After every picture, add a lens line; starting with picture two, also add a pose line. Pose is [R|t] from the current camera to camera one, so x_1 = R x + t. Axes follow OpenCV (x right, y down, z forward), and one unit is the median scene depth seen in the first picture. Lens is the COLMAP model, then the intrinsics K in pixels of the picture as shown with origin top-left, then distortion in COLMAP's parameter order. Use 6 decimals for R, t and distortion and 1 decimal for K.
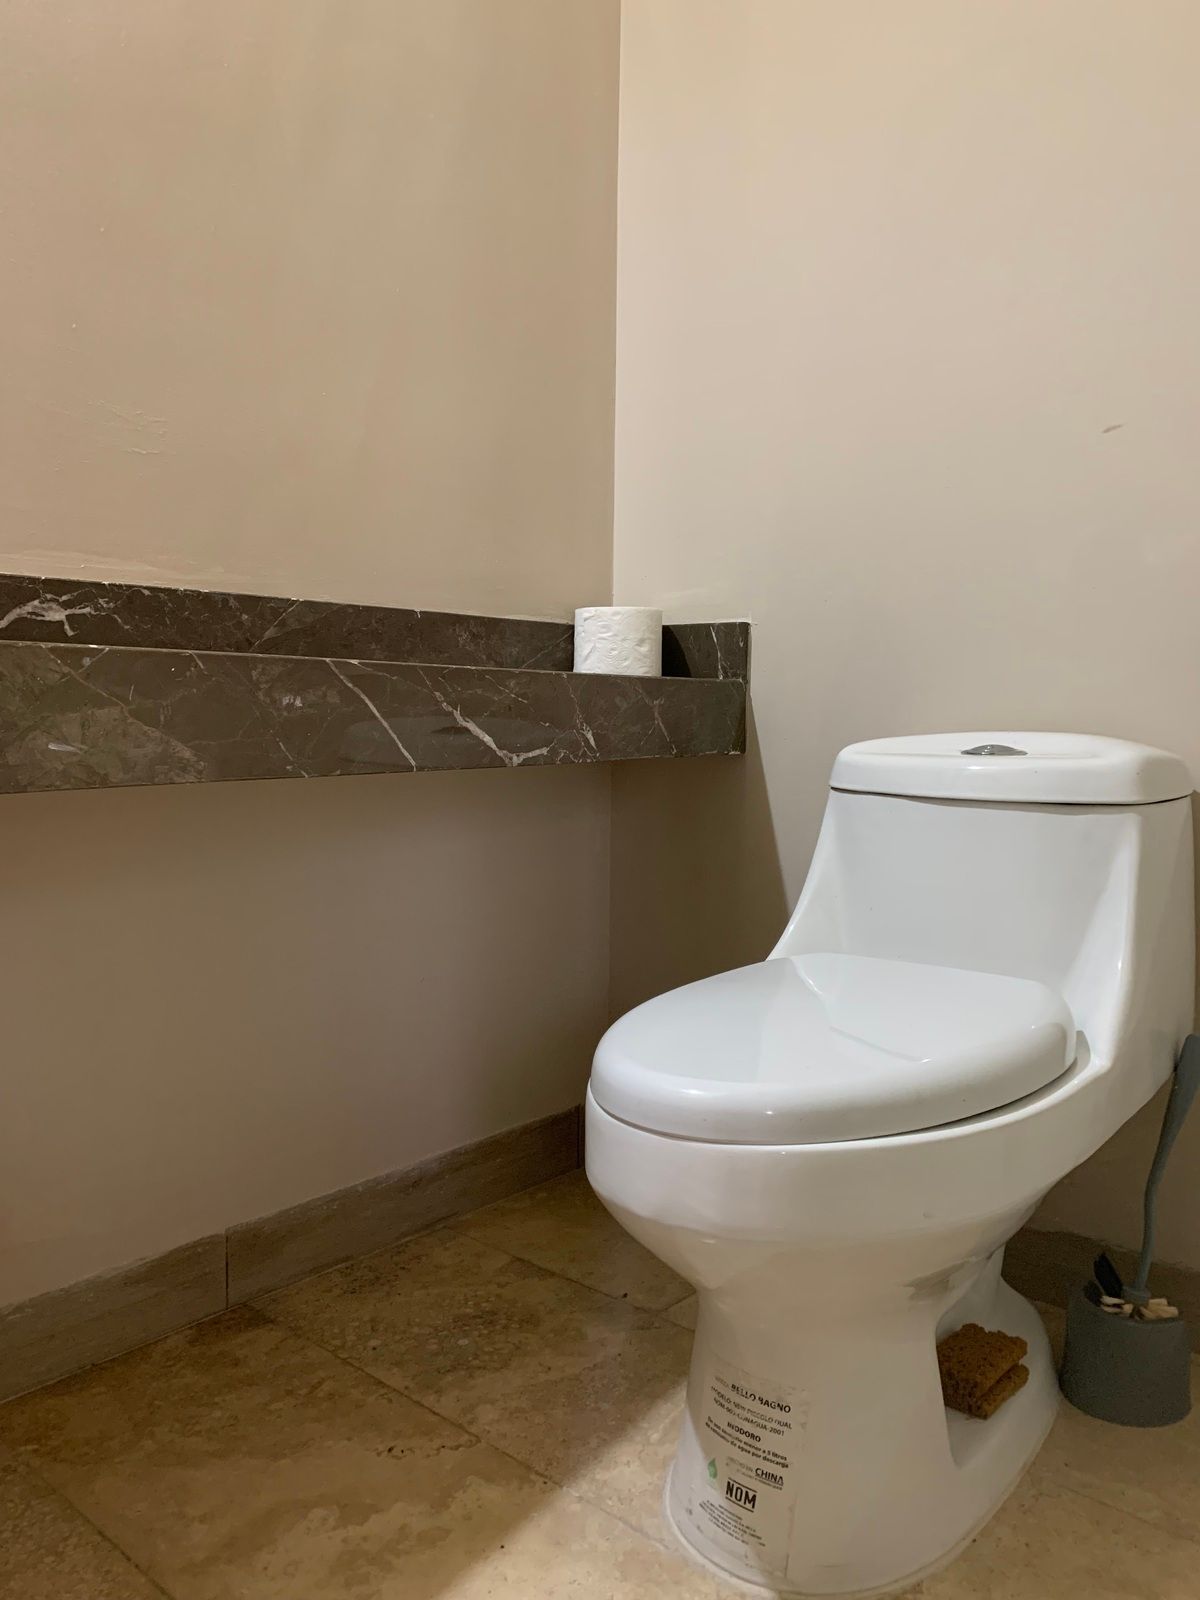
lens RADIAL K [[1216.7, 0, 600.0], [0, 1216.7, 800.0], [0, 0, 1]] dist [0.074274, -0.147509]
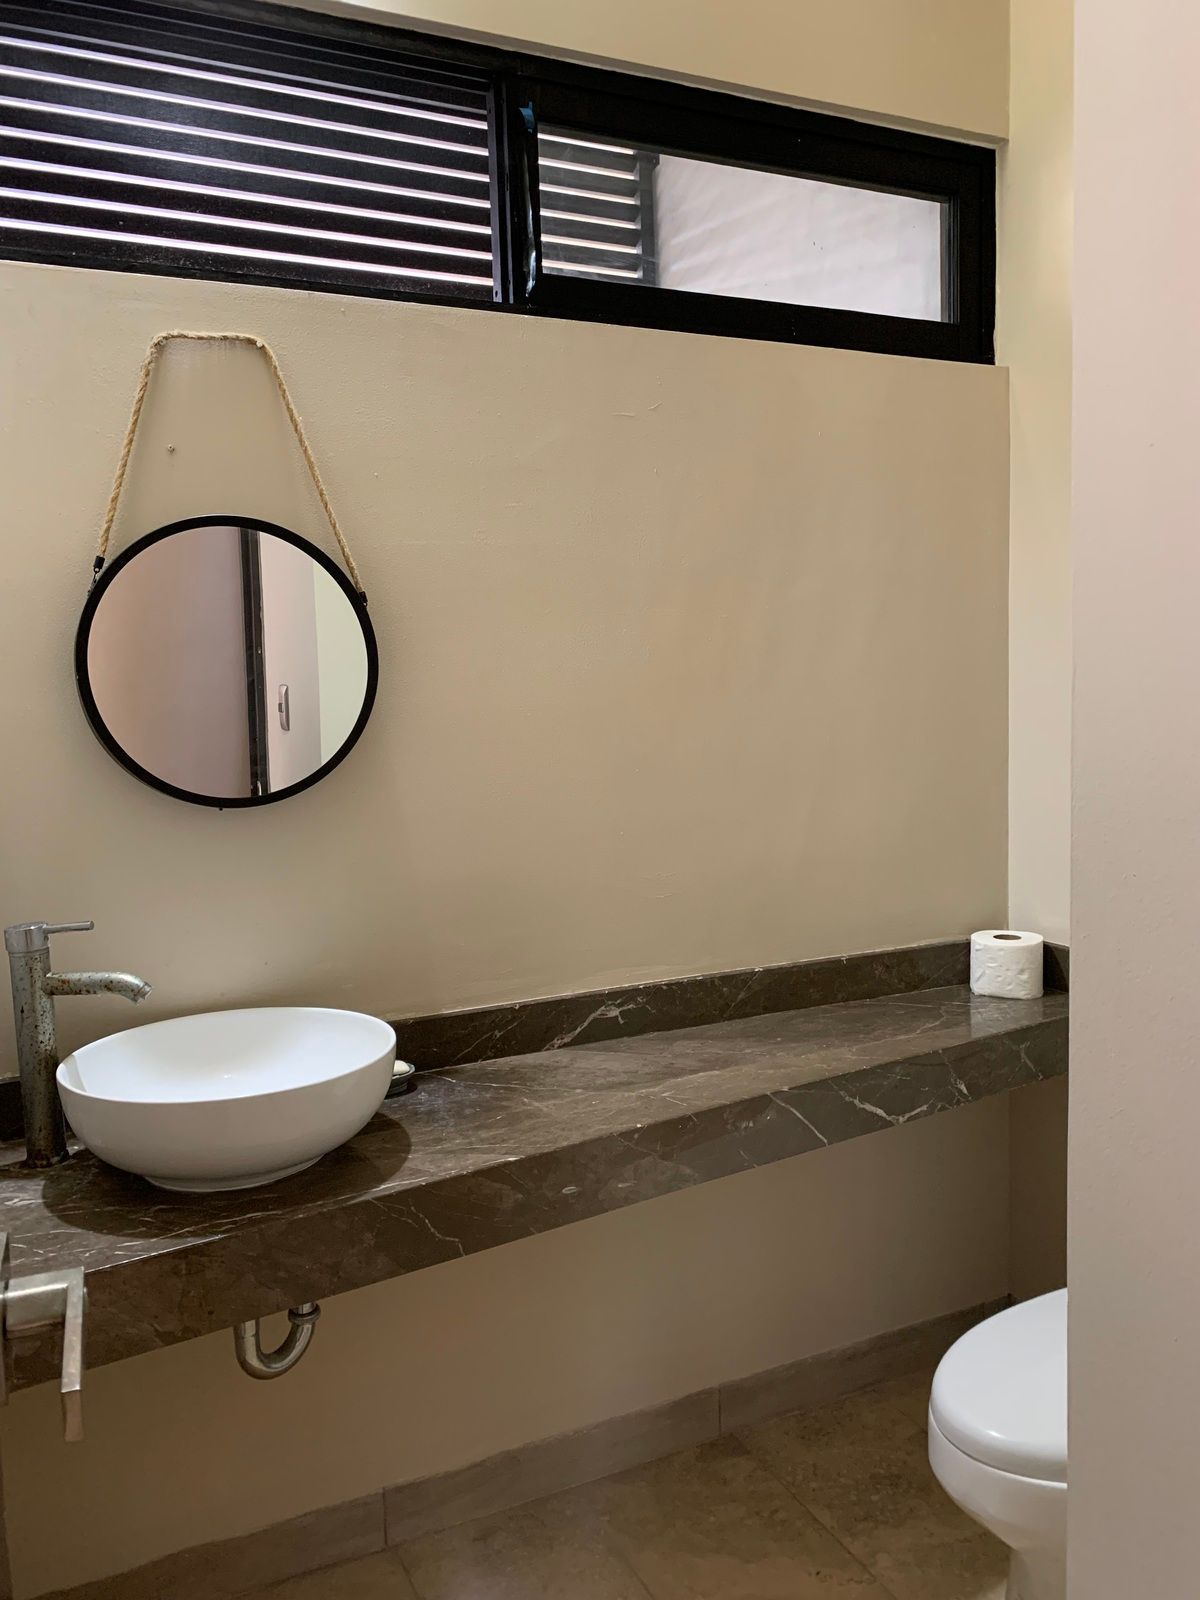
lens RADIAL K [[1222.1, 0, 600.0], [0, 1222.1, 800.0], [0, 0, 1]] dist [0.079801, -0.092388]
pose [[0.918762, 0.002086, -0.394807, 0.174643], [0.011735, 0.999400, 0.032587, -0.451316], [0.394638, -0.034573, 0.918186, -0.469528]]
